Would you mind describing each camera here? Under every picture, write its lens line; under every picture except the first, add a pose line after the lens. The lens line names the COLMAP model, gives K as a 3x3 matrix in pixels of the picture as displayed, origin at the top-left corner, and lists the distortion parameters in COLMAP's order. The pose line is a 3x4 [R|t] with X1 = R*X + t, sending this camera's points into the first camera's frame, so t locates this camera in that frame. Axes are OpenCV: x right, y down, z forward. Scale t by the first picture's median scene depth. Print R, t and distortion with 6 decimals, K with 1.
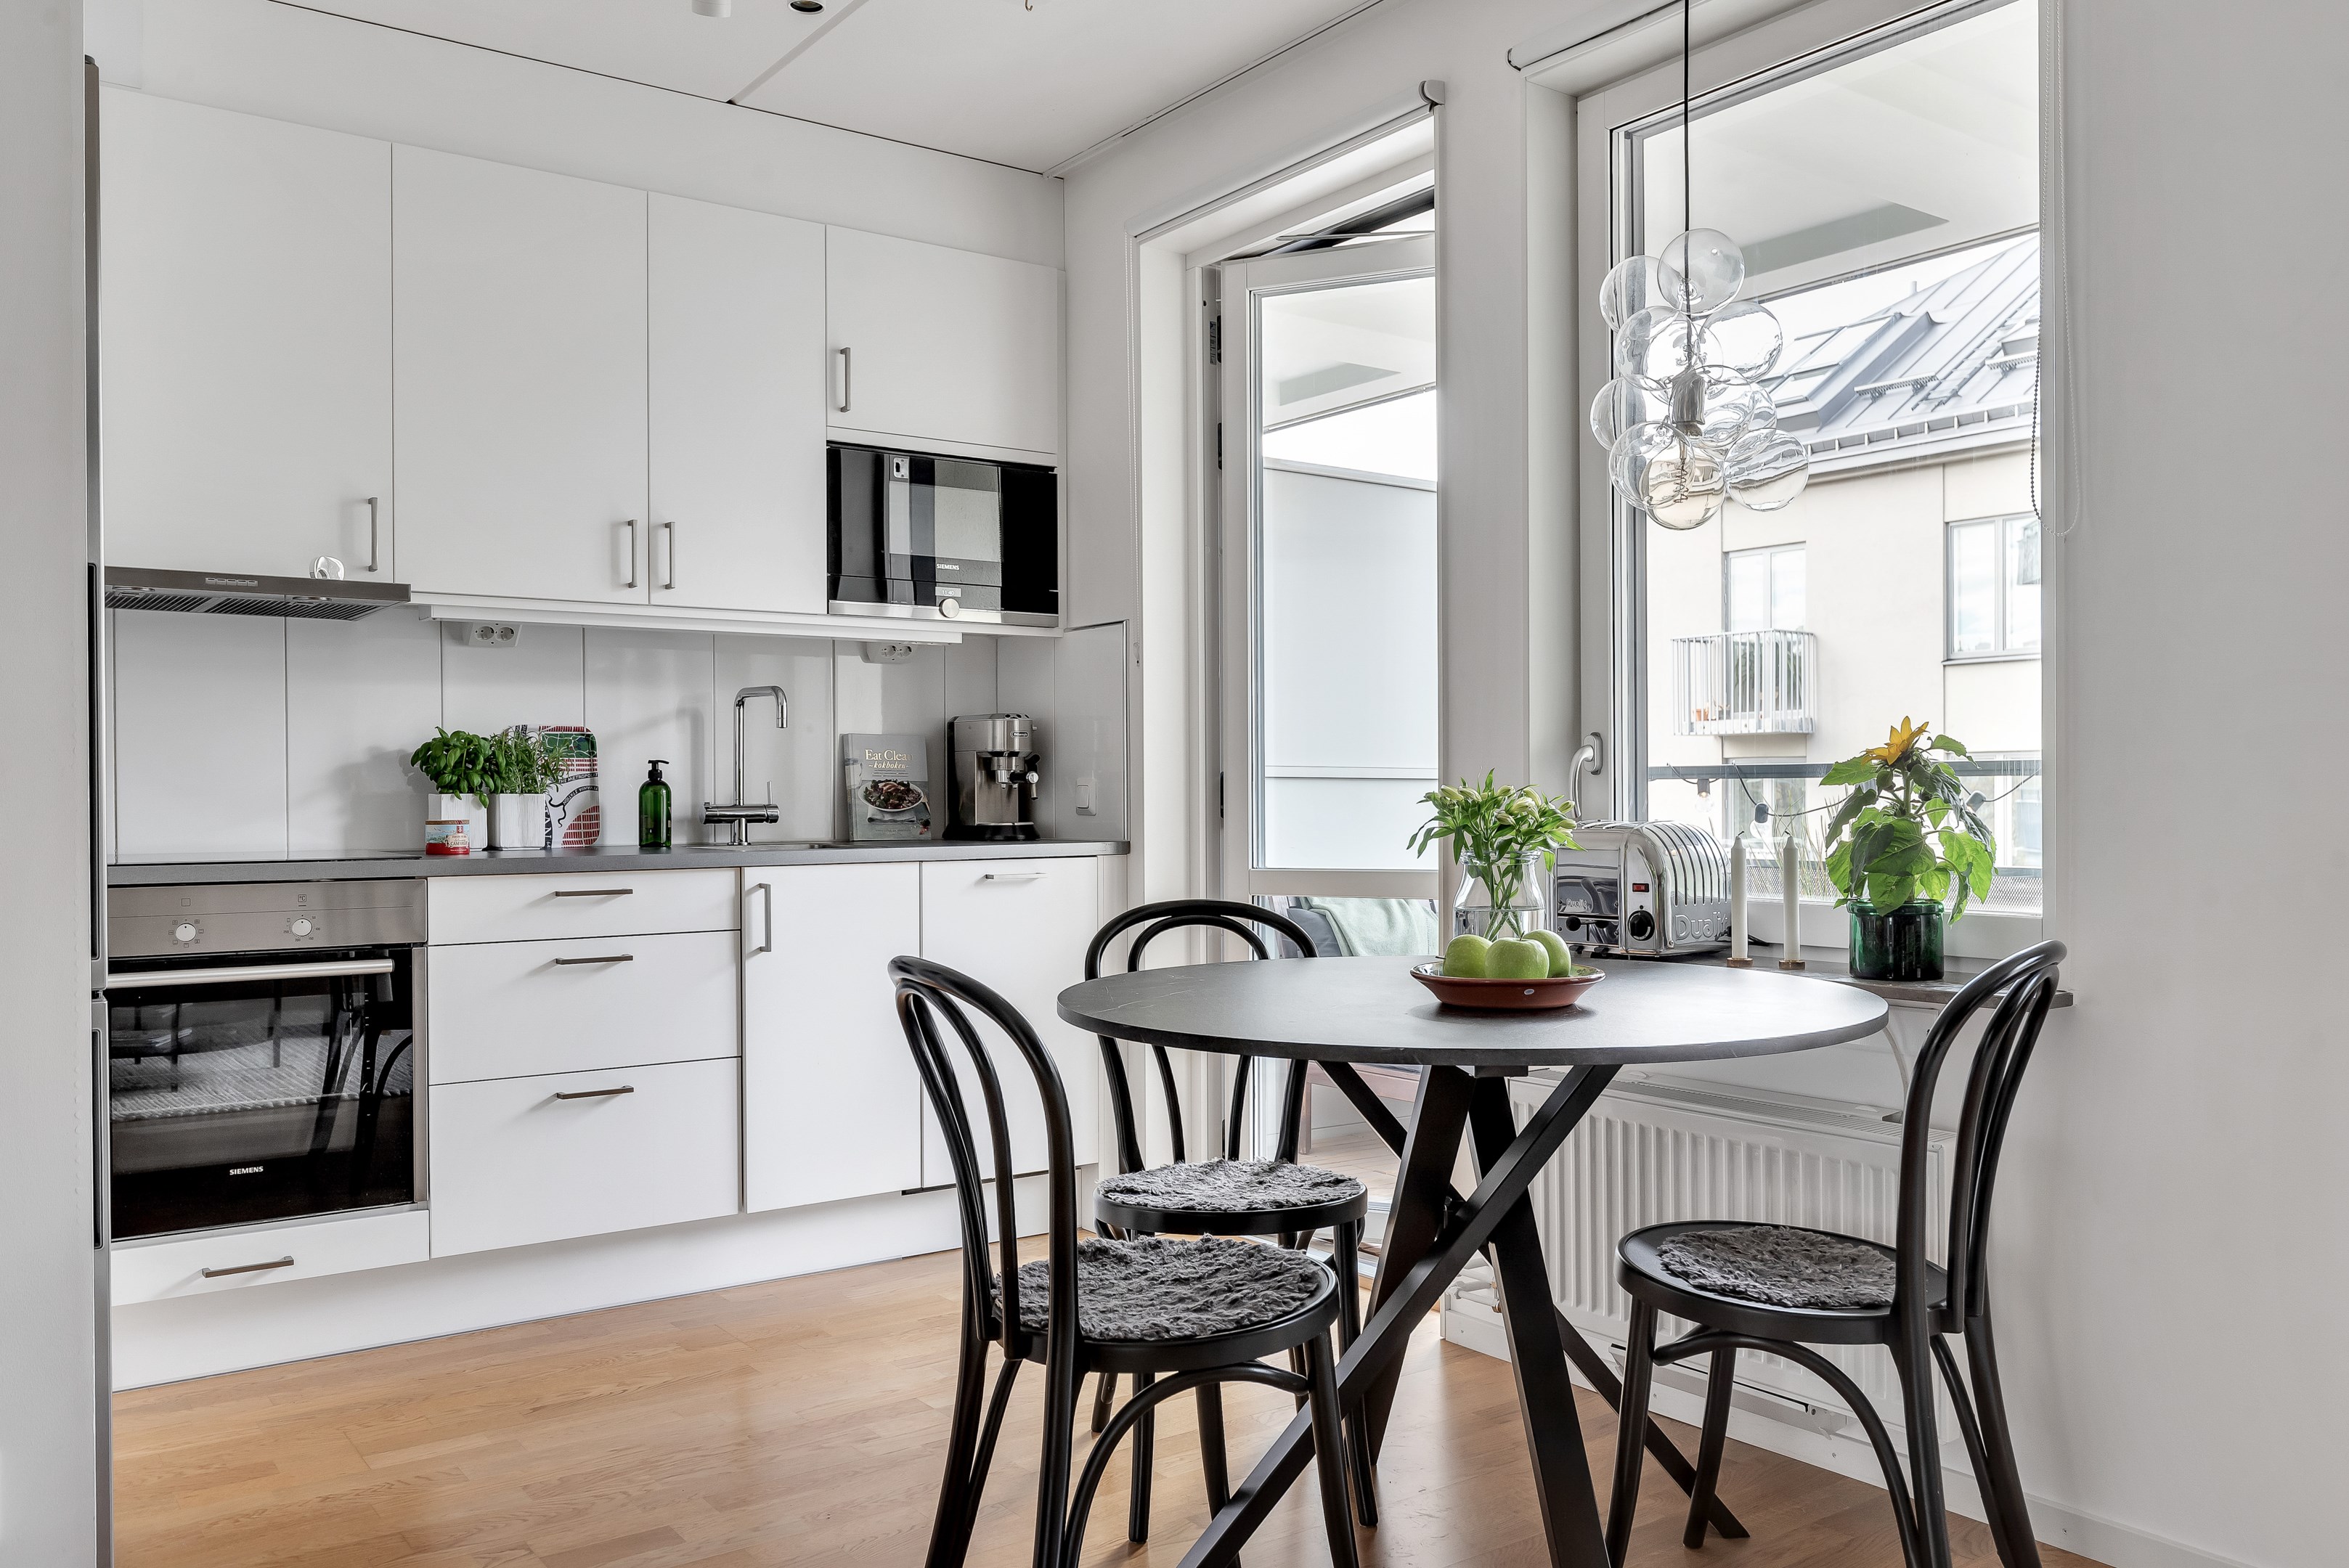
lens RADIAL K [[1831.2, 0, 1210.1], [0, 1831.2, 807.5], [0, 0, 1]] dist [-0.008401, 0.003404]
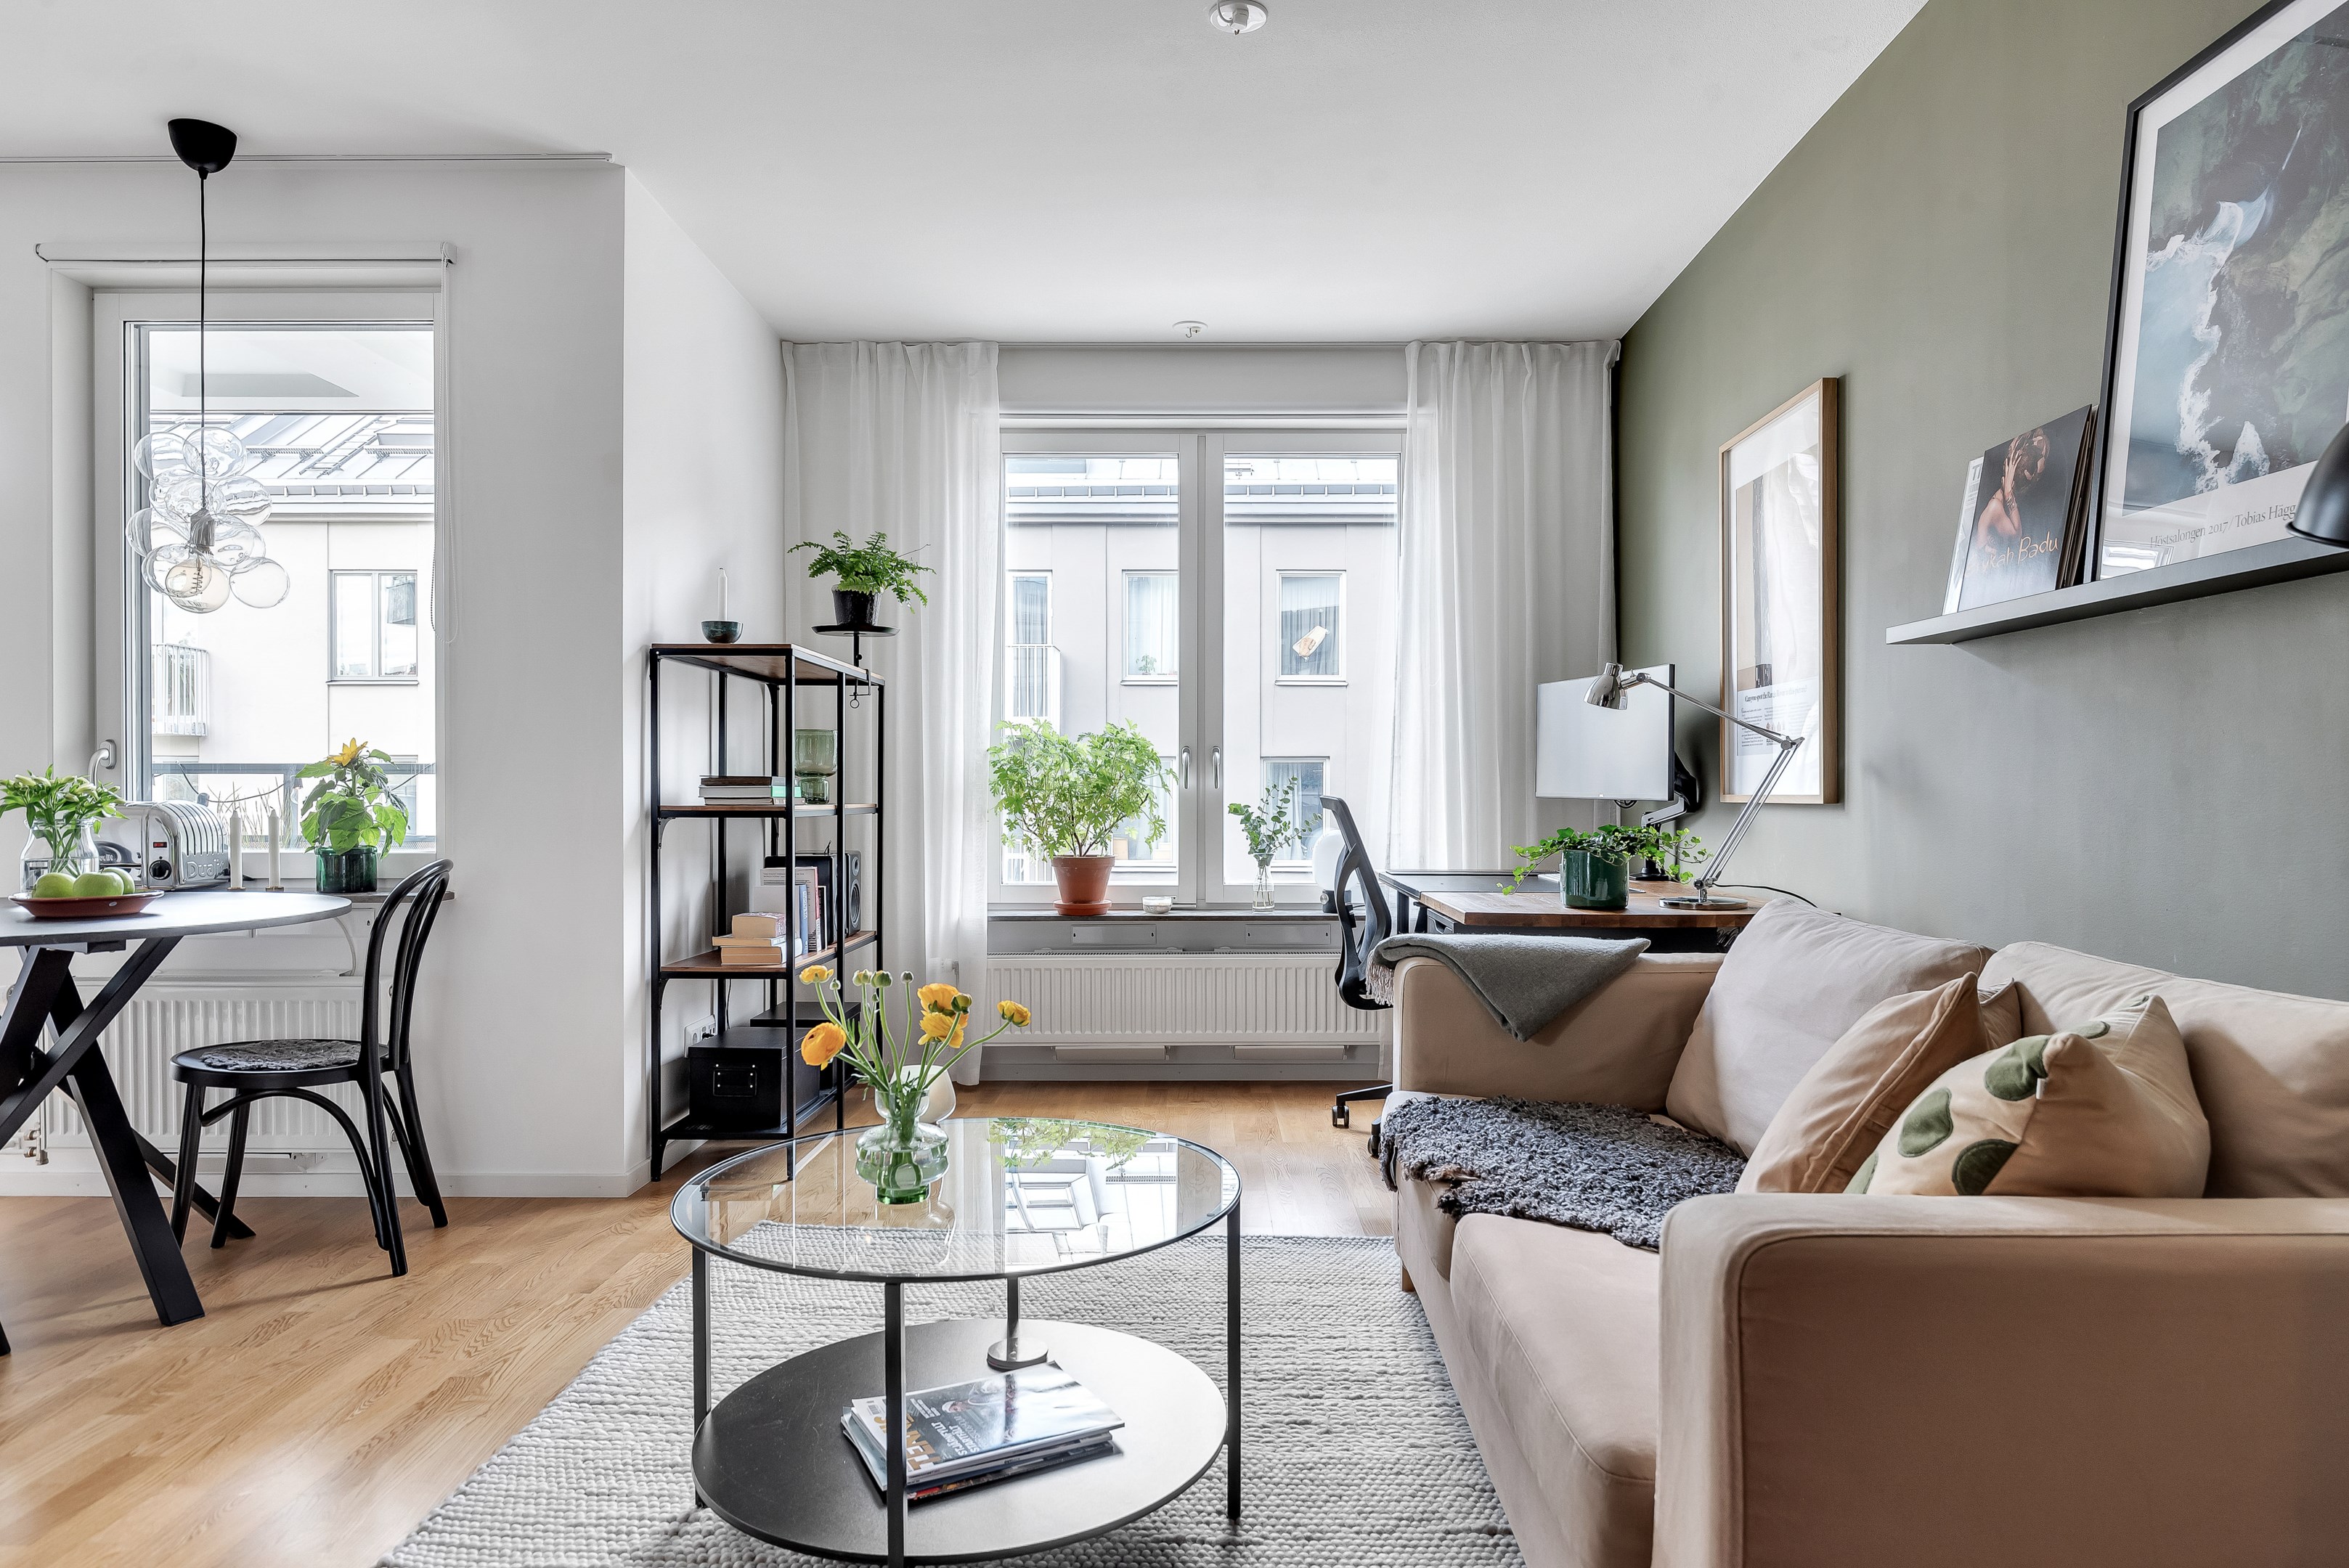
lens RADIAL K [[1430.8, 0, 1210.0], [0, 1430.8, 798.5], [0, 0, 1]] dist [-0.004937, 0.000050]
pose [[0.590190, -0.000383, 0.807264, -0.144273], [0.002395, 0.999996, -0.001277, 0.006593], [-0.807261, 0.002688, 0.590188, -0.277813]]
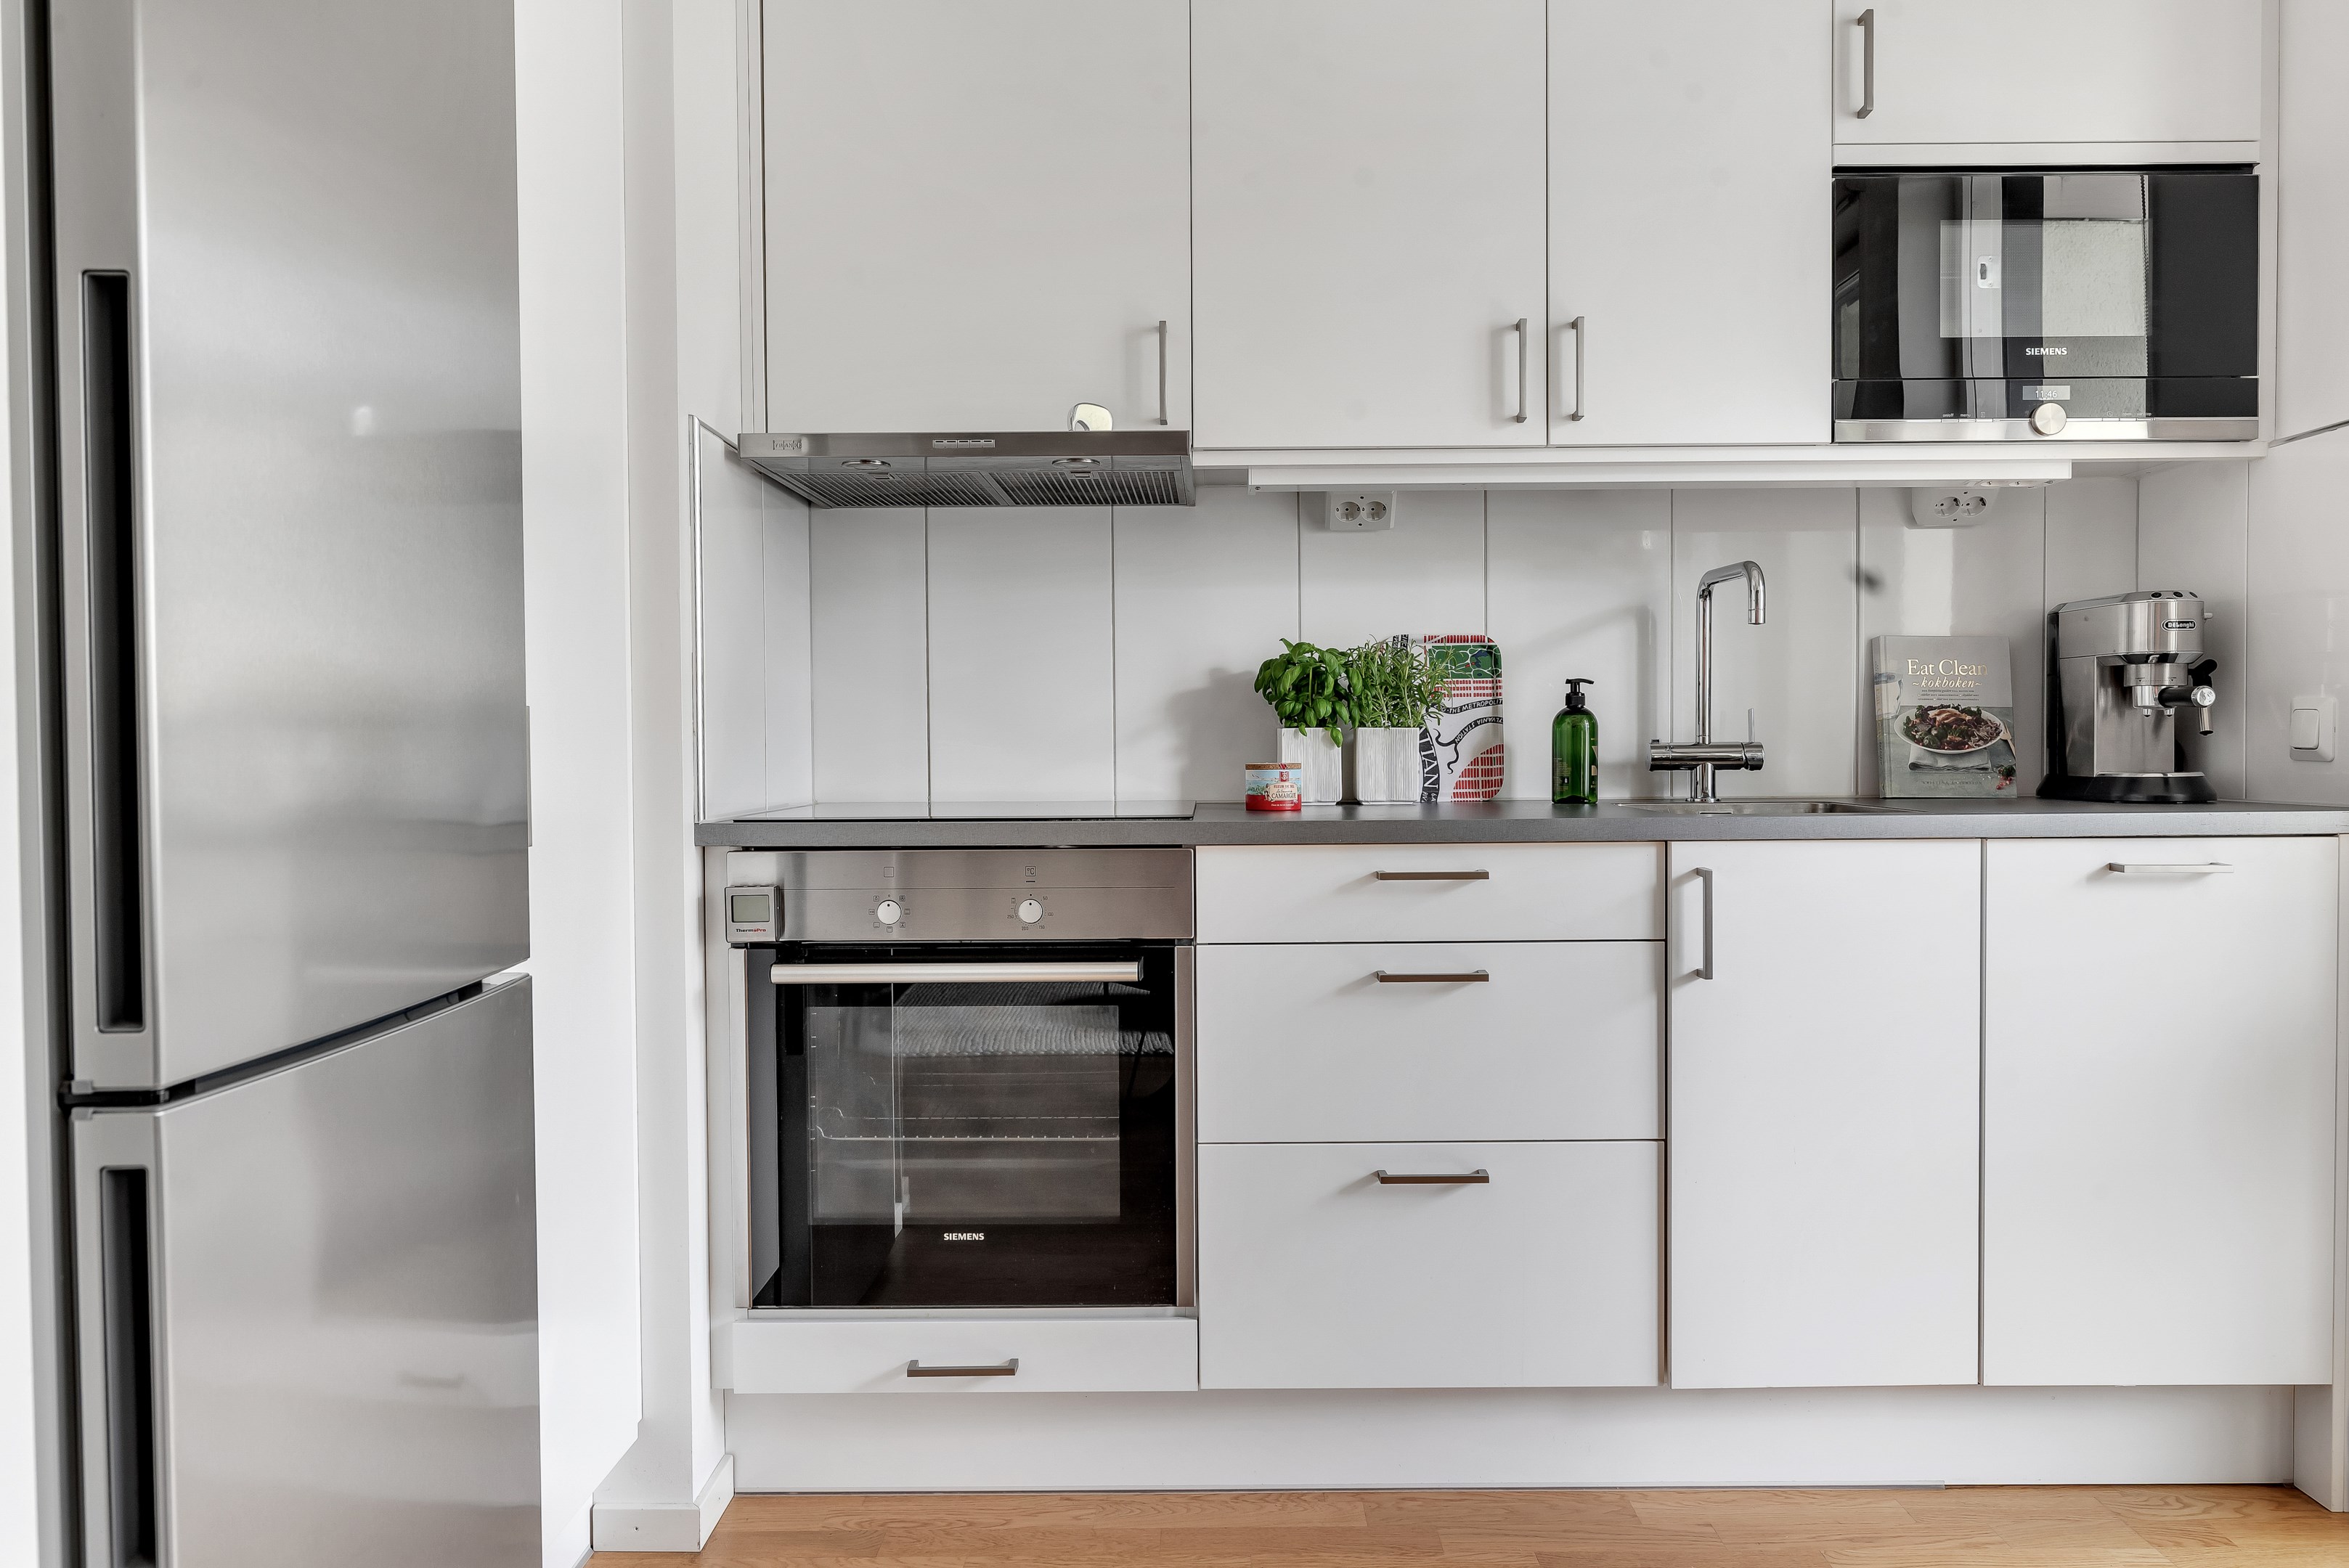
lens RADIAL K [[1628.1, 0, 1204.9], [0, 1628.1, 781.0], [0, 0, 1]] dist [-0.004833, 0.000128]
pose [[0.802800, 0.012843, -0.596110, -0.046310], [-0.001389, 0.999806, 0.019671, 0.001045], [0.596247, -0.014964, 0.802662, 0.419970]]
